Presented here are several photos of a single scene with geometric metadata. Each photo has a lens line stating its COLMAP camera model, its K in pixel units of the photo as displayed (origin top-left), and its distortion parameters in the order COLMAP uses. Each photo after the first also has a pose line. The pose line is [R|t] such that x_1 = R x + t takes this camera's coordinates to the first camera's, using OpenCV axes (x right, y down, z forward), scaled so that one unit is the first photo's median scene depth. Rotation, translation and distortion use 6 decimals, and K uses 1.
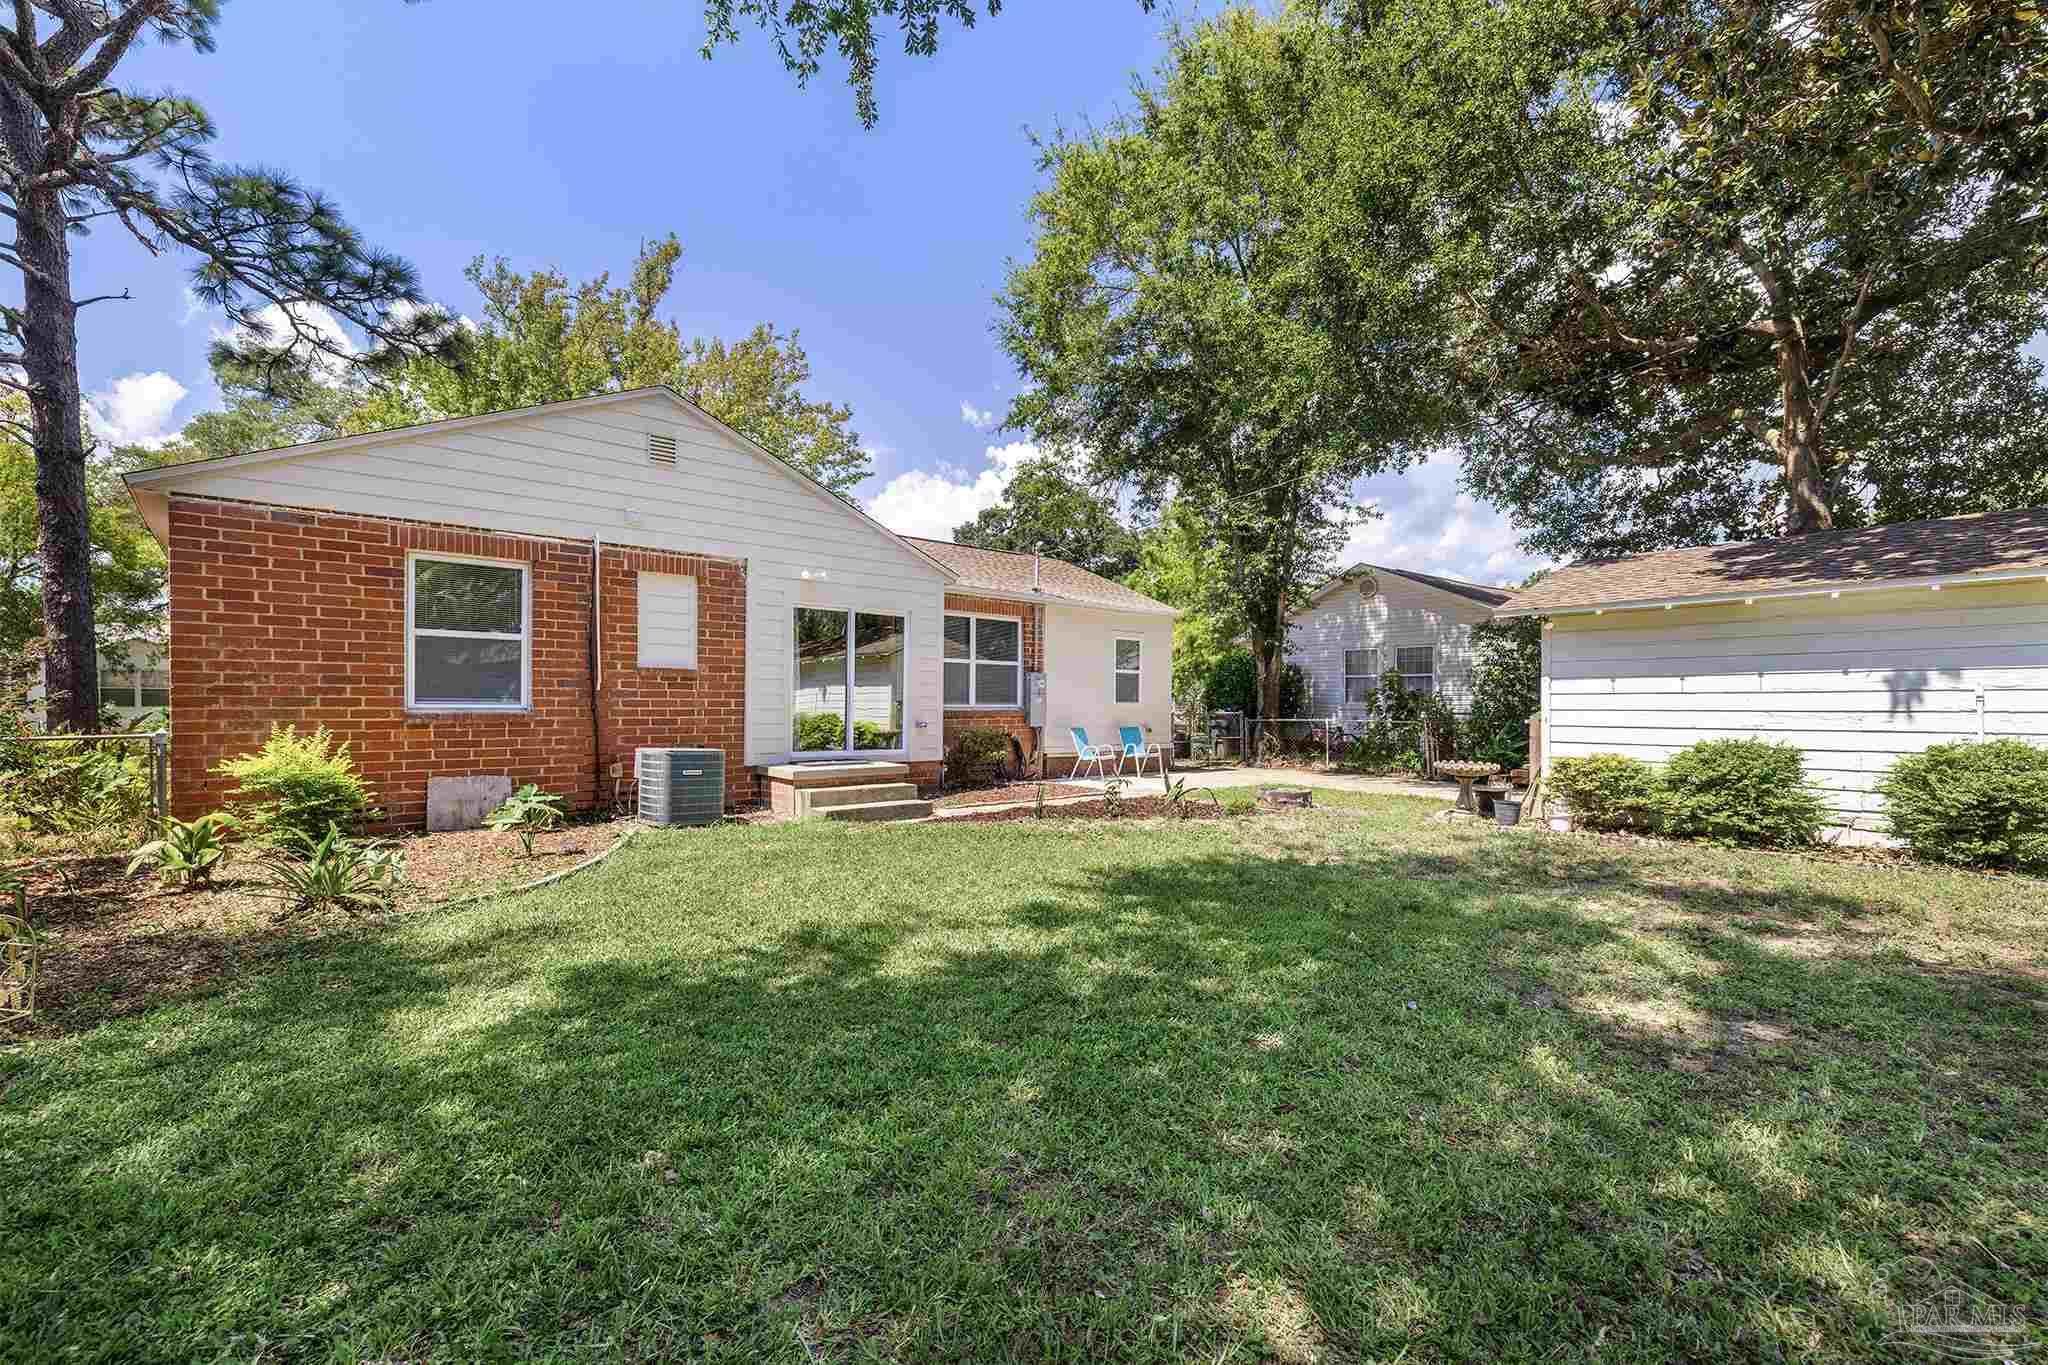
lens RADIAL K [[858.3, 0, 1024.4], [0, 858.3, 692.1], [0, 0, 1]] dist [0.001435, 0.000051]
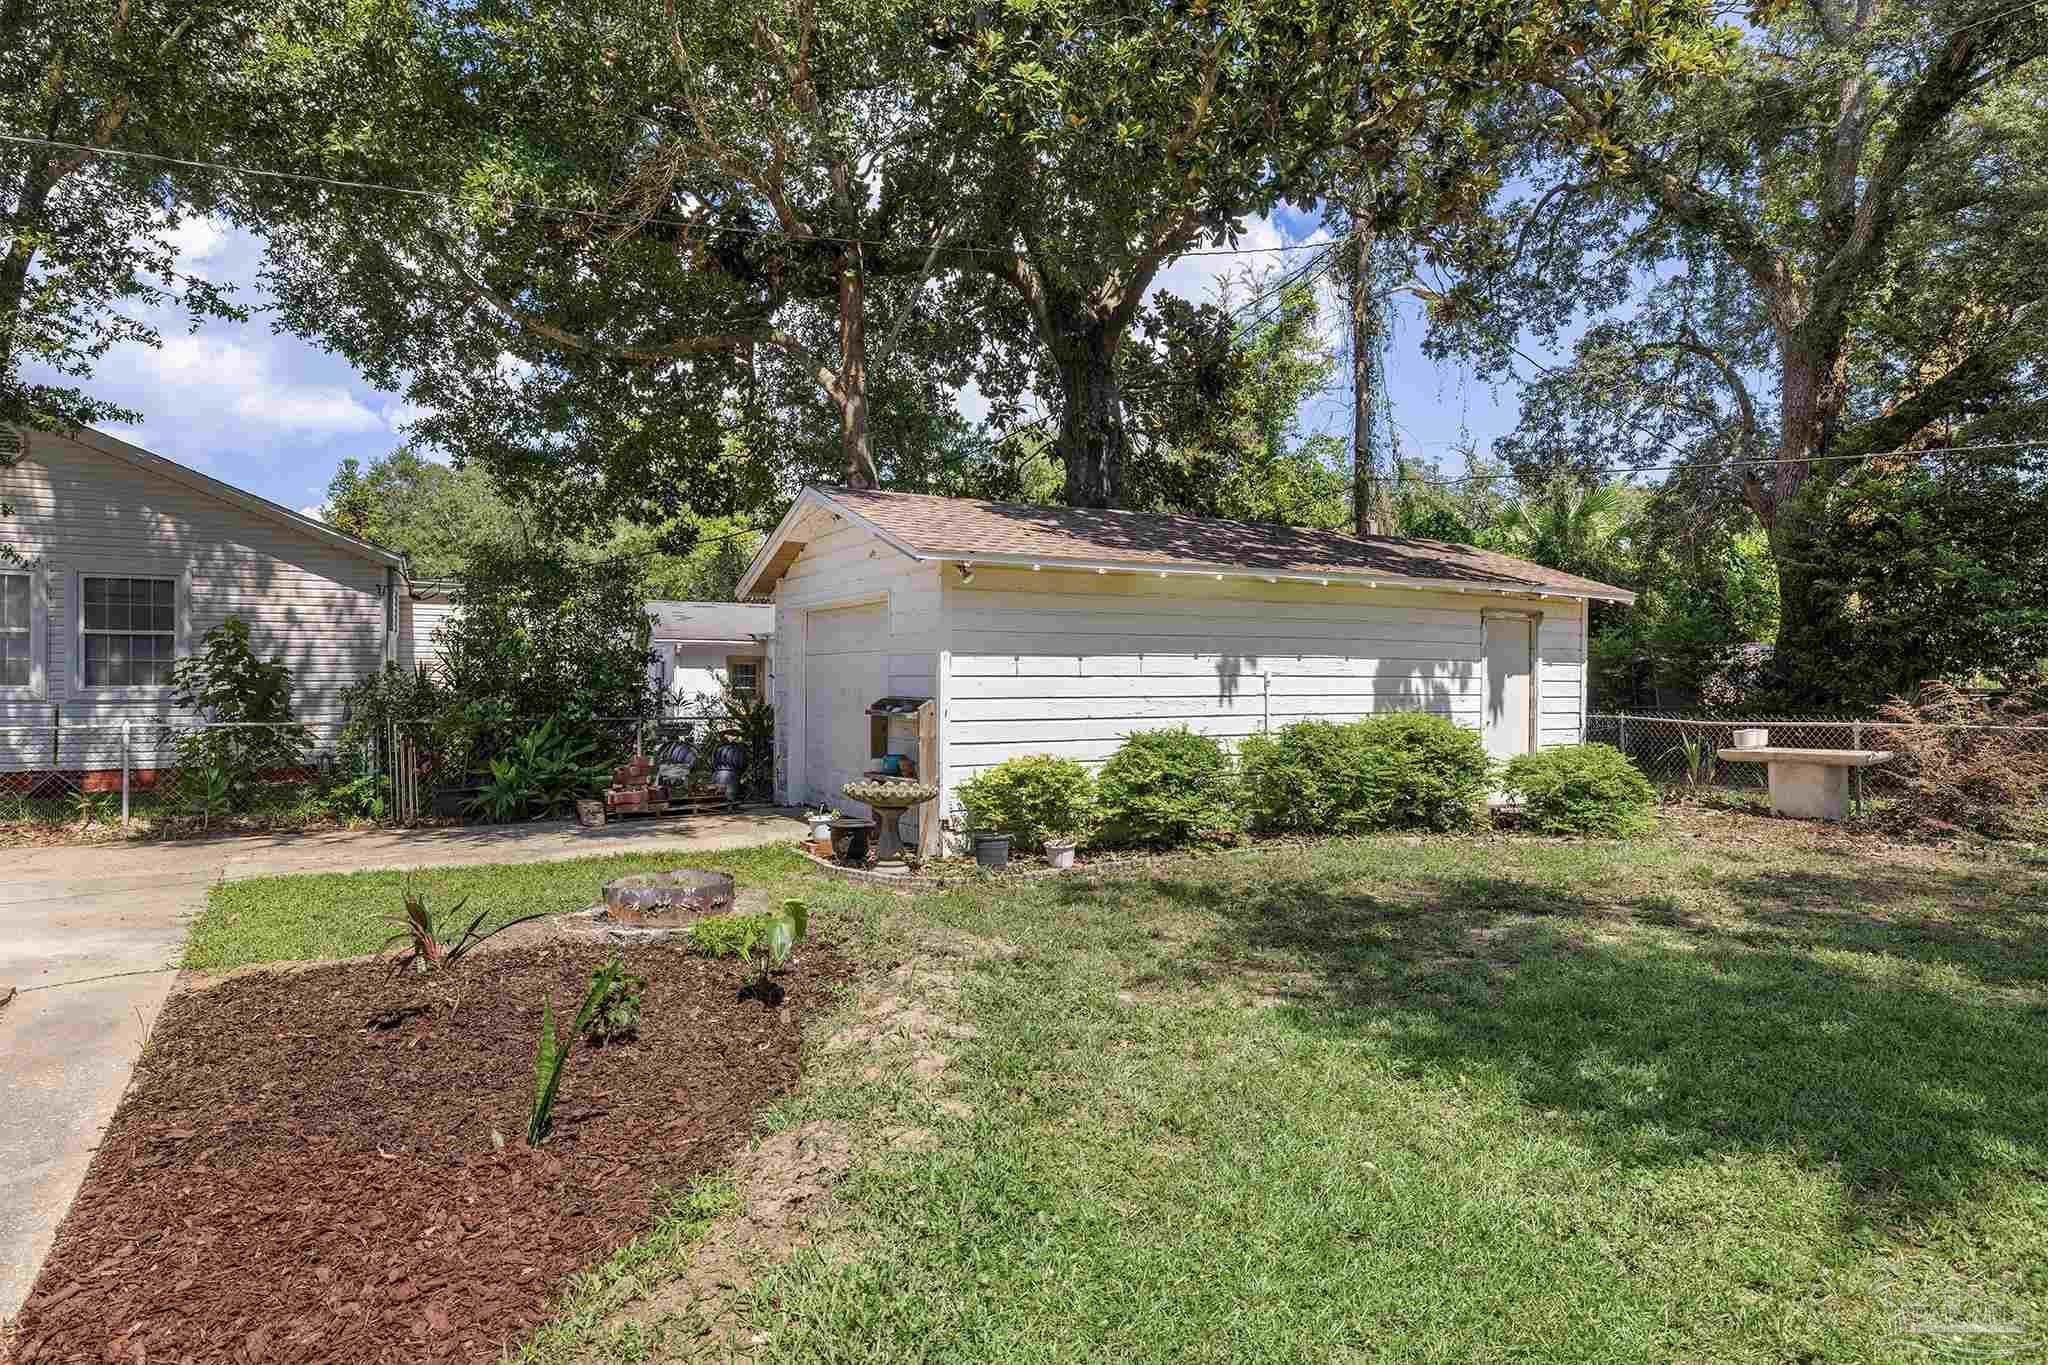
lens RADIAL K [[1159.1, 0, 1018.5], [0, 1159.1, 675.3], [0, 0, 1]] dist [0.005546, 0.001276]
pose [[0.164213, 0.008395, 0.986389, -0.359034], [-0.012319, 0.999903, -0.006459, 0.008726], [-0.986348, -0.011091, 0.164300, 0.911738]]
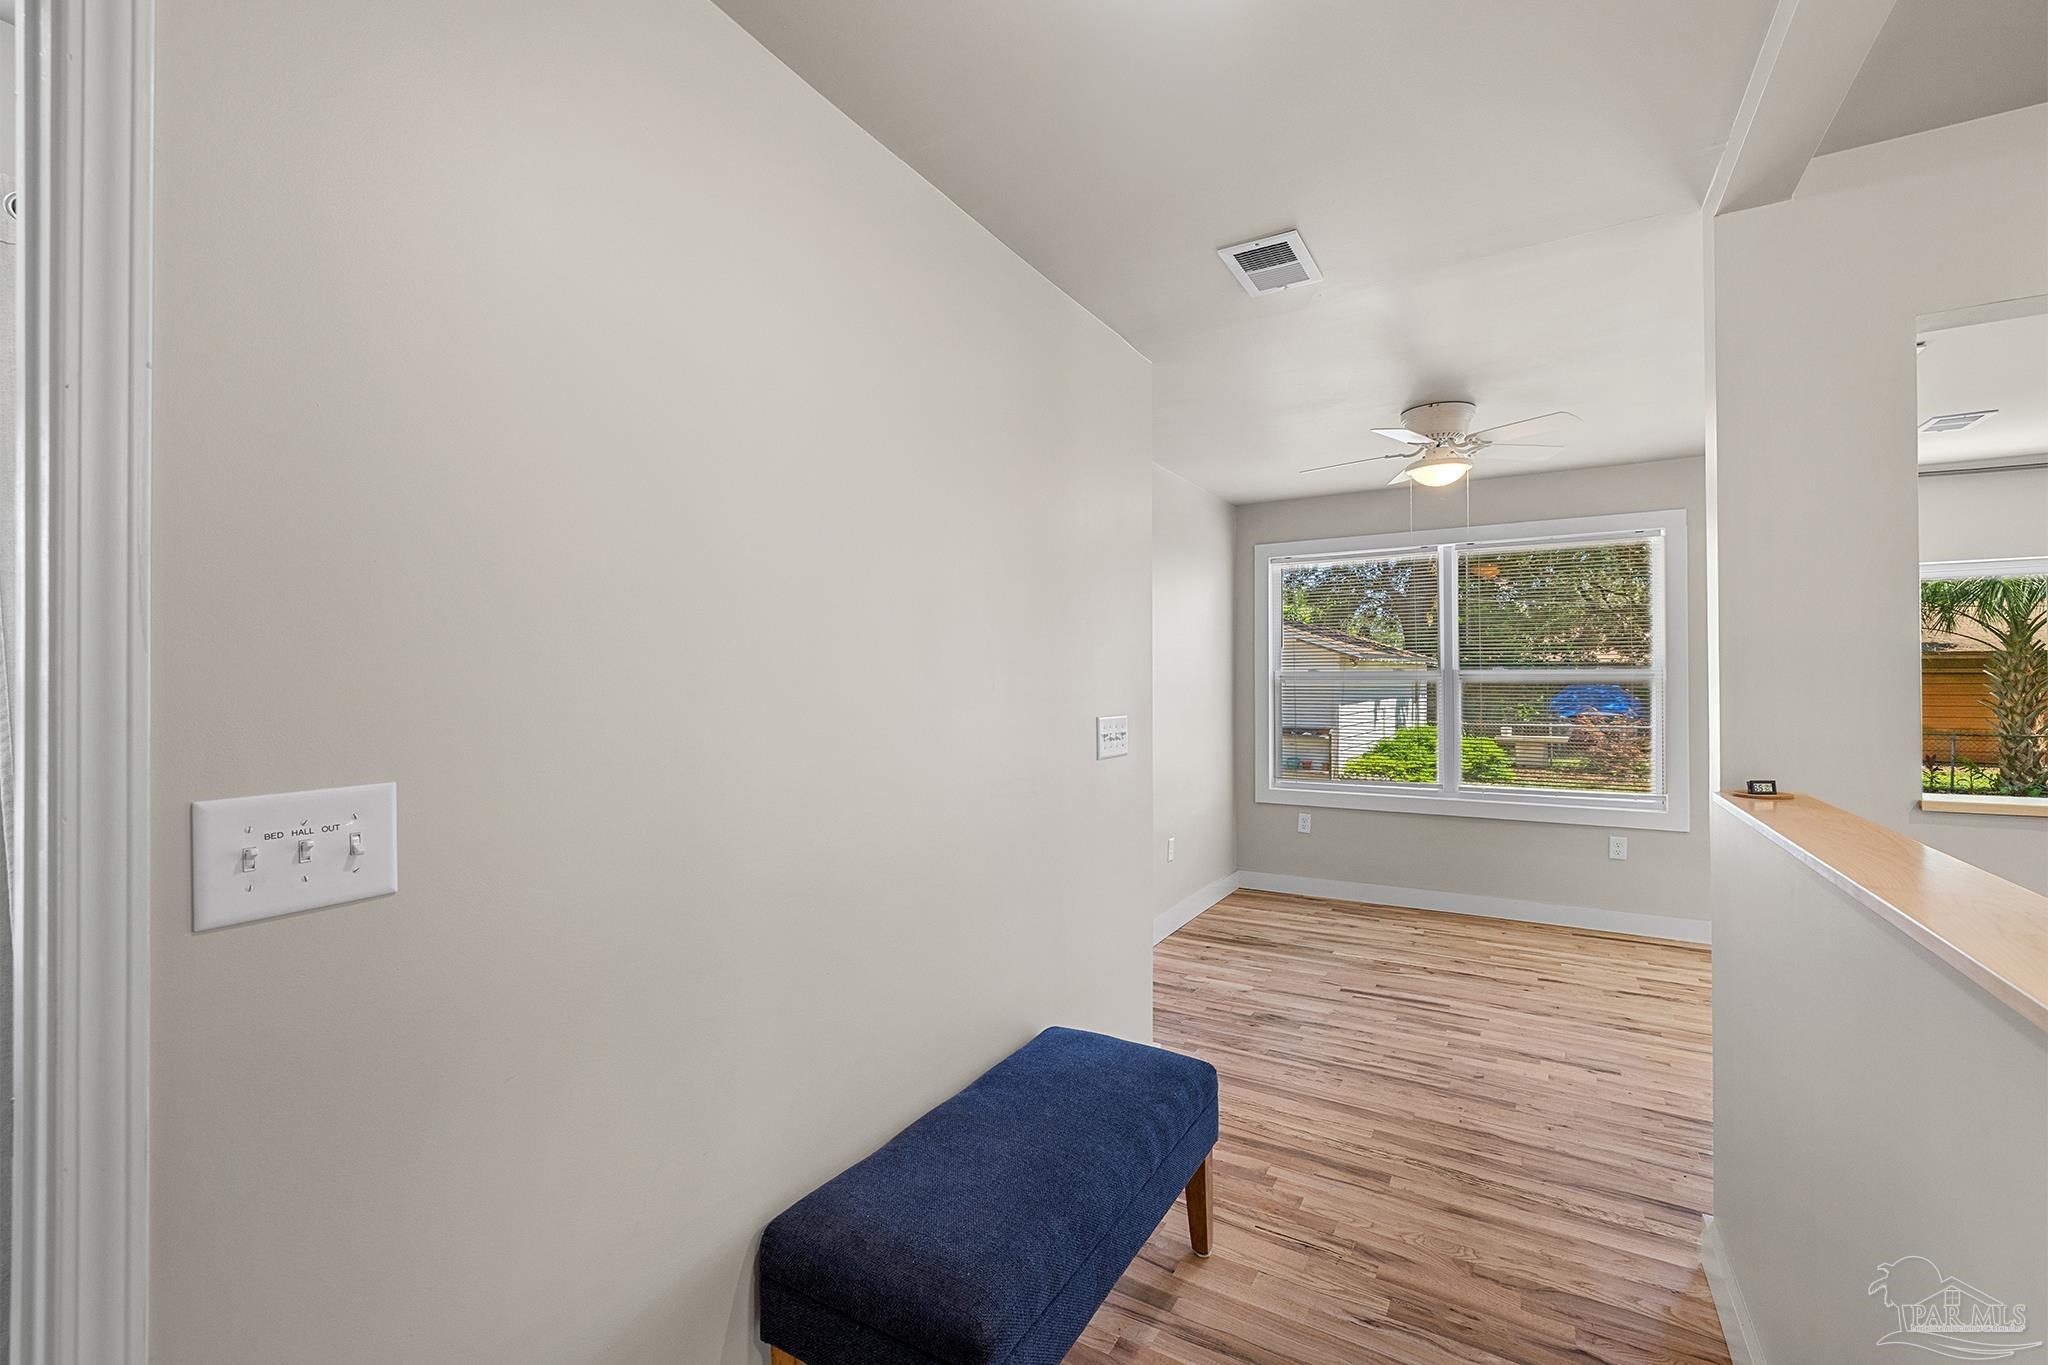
lens RADIAL K [[858.3, 0, 1027.2], [0, 858.3, 678.7], [0, 0, 1]] dist [0.001435, 0.000051]
pose [[-0.295216, 0.005651, 0.955414, -0.627285], [-0.007027, 0.999943, -0.008086, -0.050380], [-0.955405, -0.009101, -0.295160, 2.194436]]
